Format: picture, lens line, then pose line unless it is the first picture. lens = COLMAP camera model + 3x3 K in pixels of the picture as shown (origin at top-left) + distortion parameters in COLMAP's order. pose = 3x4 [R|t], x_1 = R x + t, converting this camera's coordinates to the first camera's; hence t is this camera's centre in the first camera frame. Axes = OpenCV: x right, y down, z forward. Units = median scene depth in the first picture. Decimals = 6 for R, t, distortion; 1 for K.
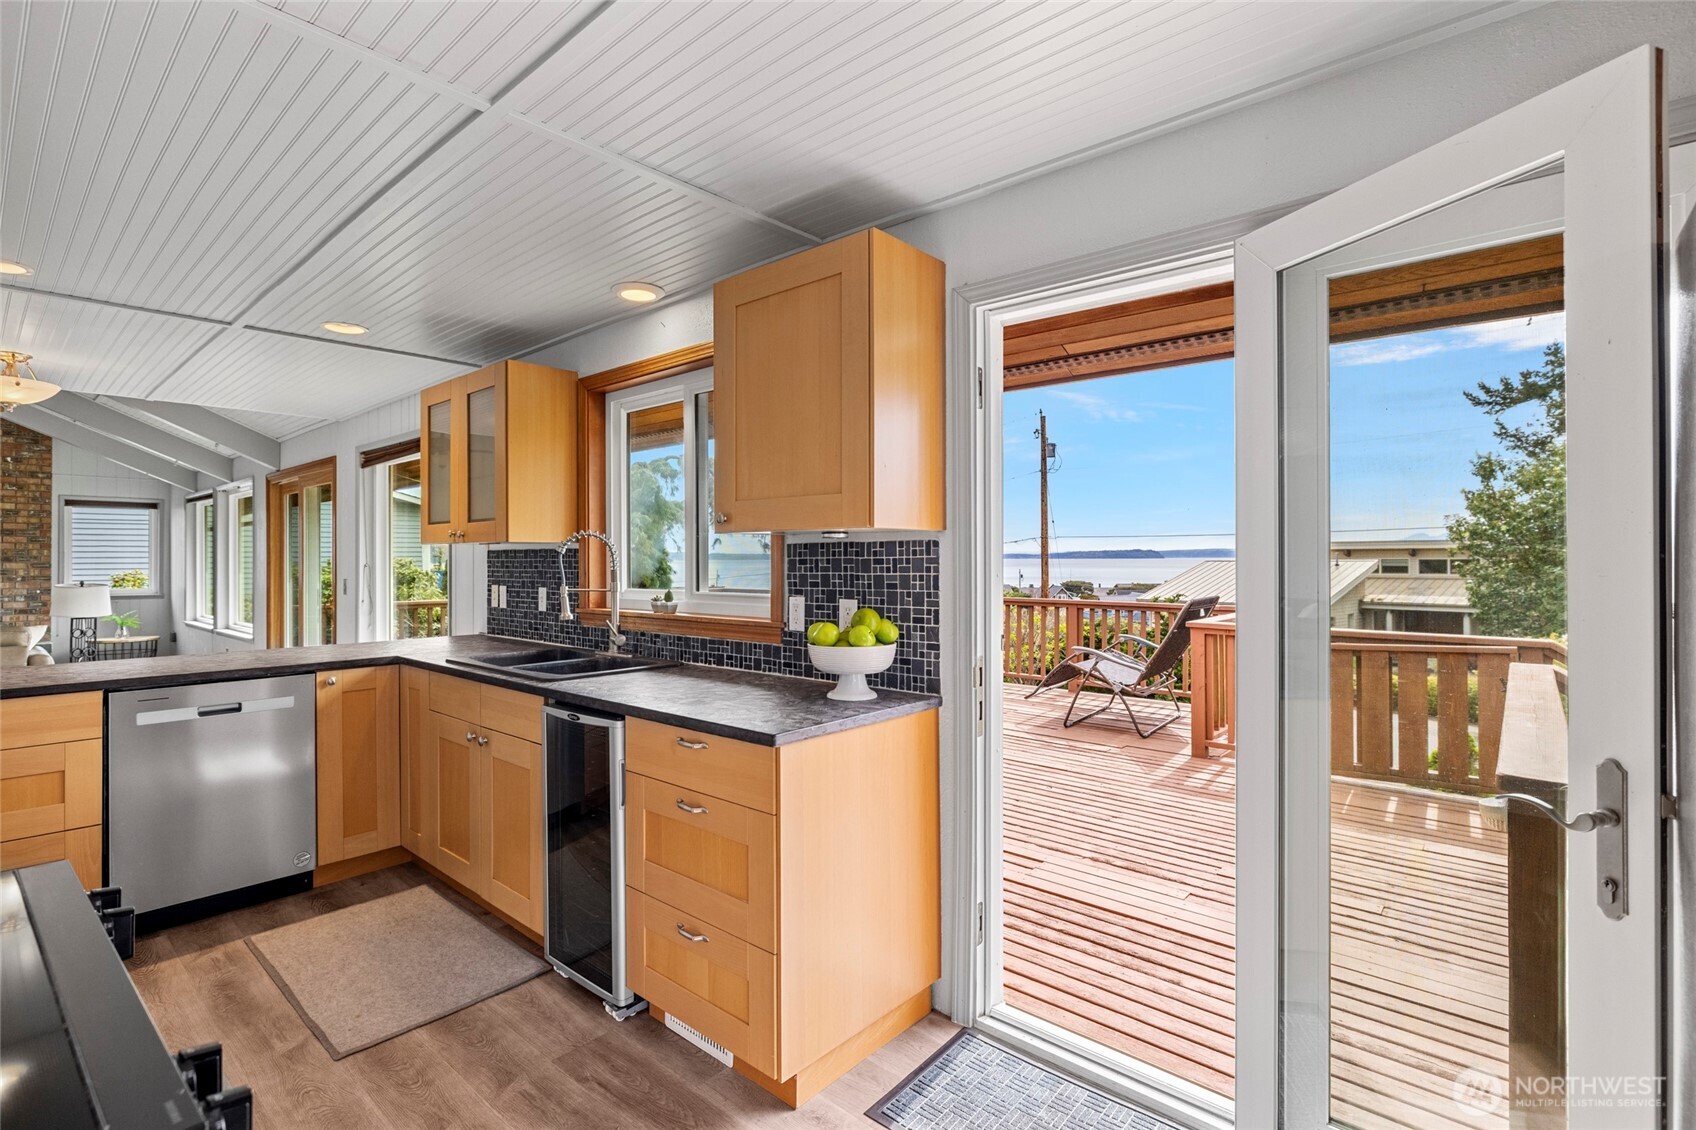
lens RADIAL K [[800.3, 0, 829.1], [0, 800.3, 550.1], [0, 0, 1]] dist [-0.009353, 0.003365]
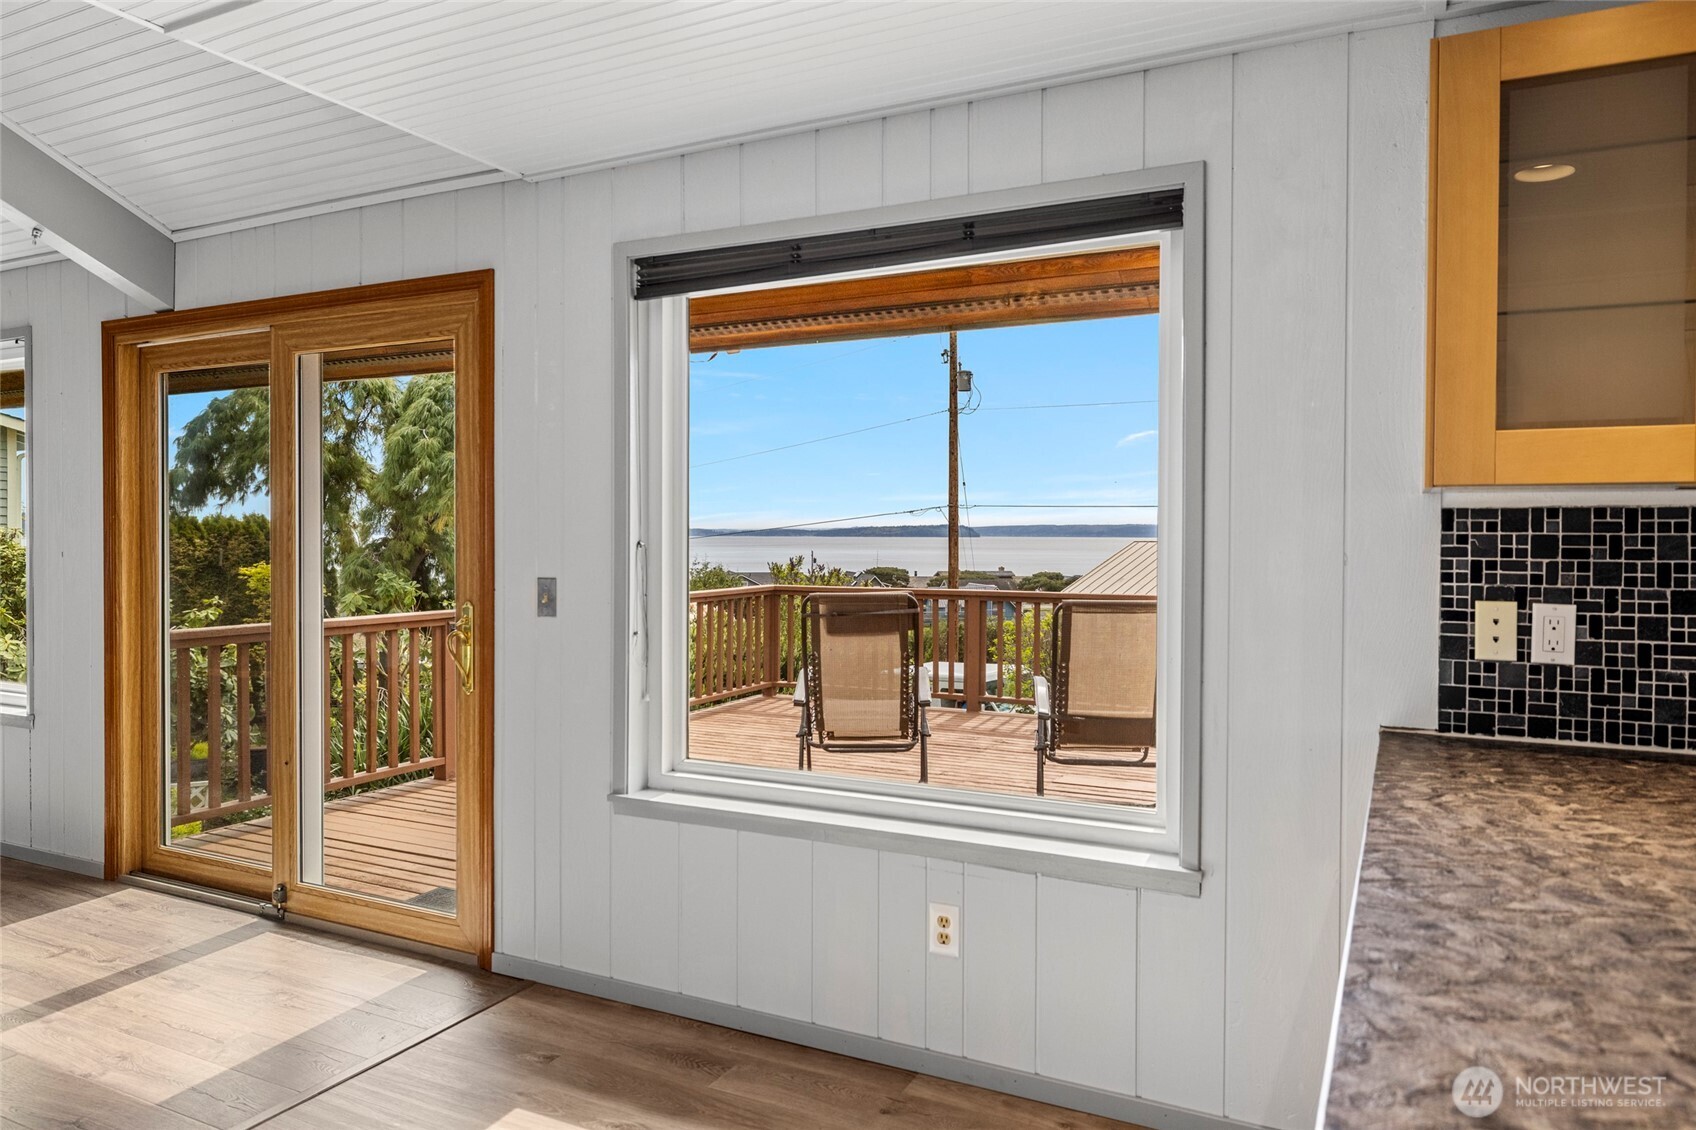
lens RADIAL K [[1123.1, 0, 834.0], [0, 1123.1, 555.7], [0, 0, 1]] dist [-0.002746, 0.002774]
pose [[0.964372, 0.002461, 0.264539, -1.102389], [-0.010091, 0.999571, 0.027488, 0.014463], [-0.264358, -0.029178, 0.963983, 0.746125]]
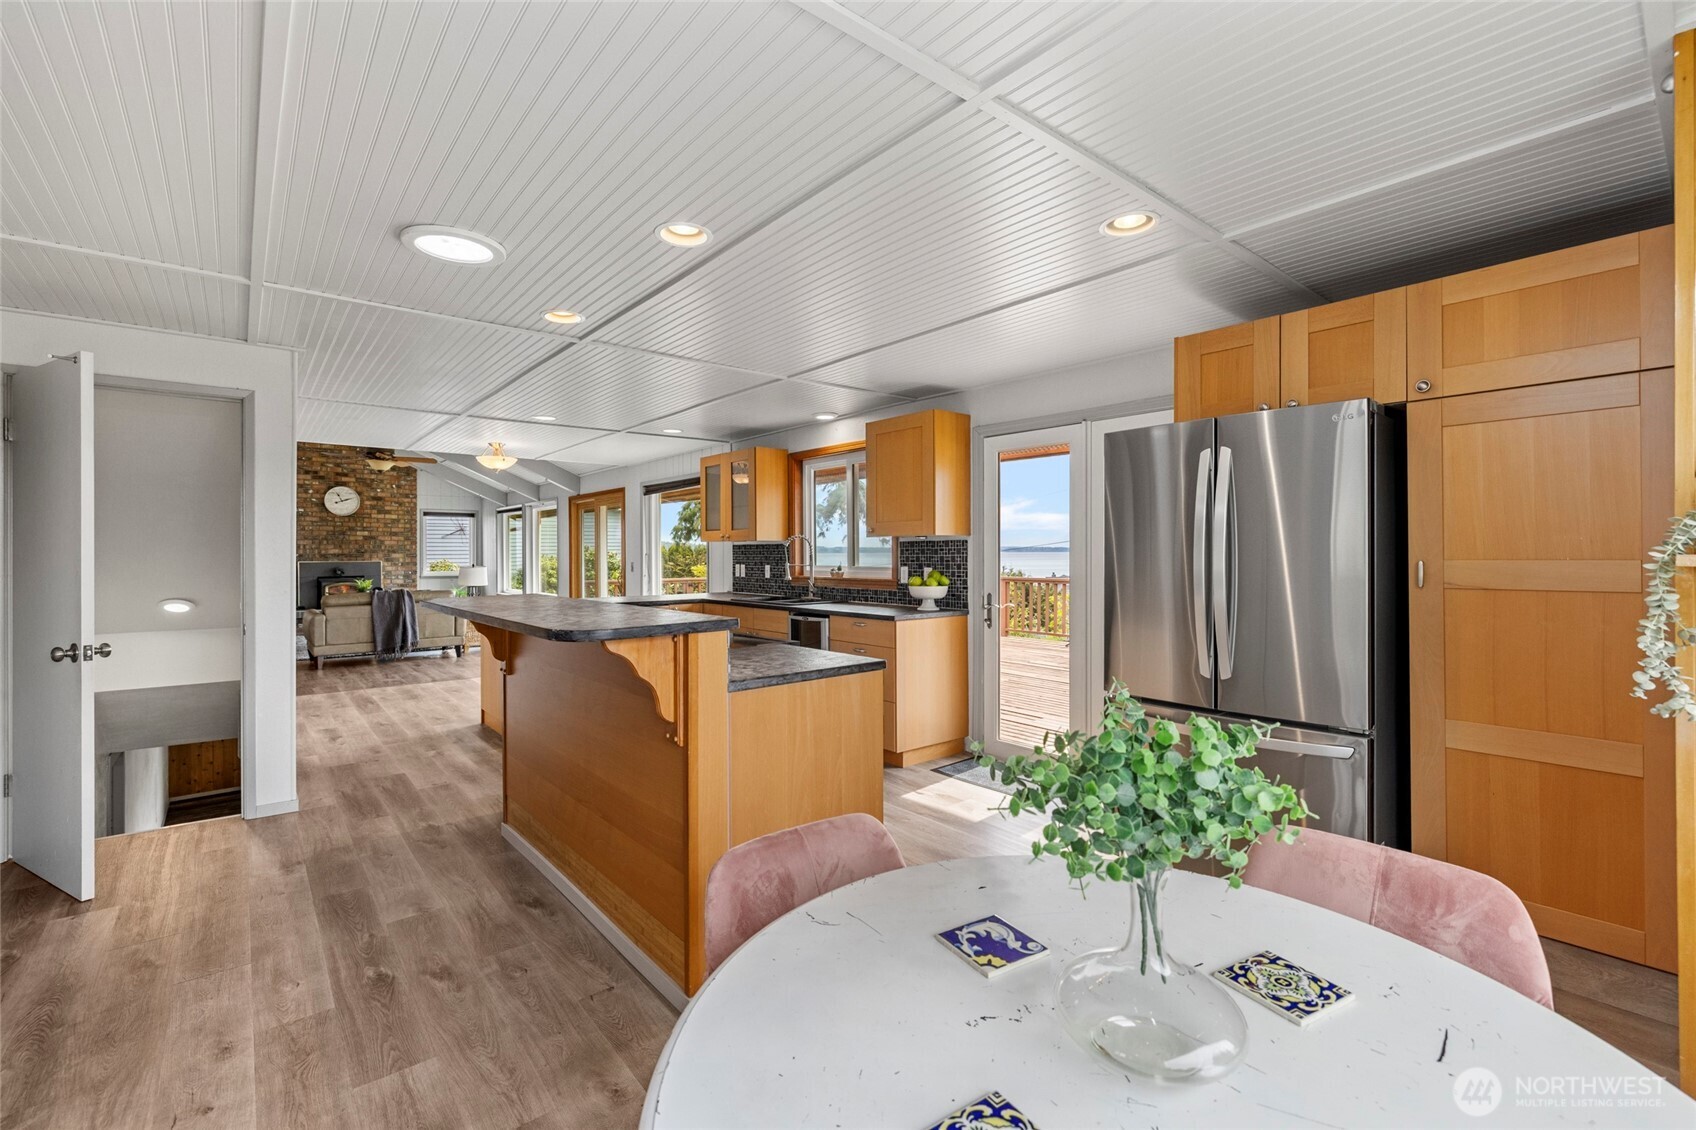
lens RADIAL K [[718.7, 0, 838.4], [0, 718.7, 553.7], [0, 0, 1]] dist [-0.001910, 0.000878]
pose [[0.989791, -0.000230, -0.142527, 0.047306], [0.002120, 0.999912, 0.013108, -0.000827], [0.142511, -0.013276, 0.989704, -0.735173]]
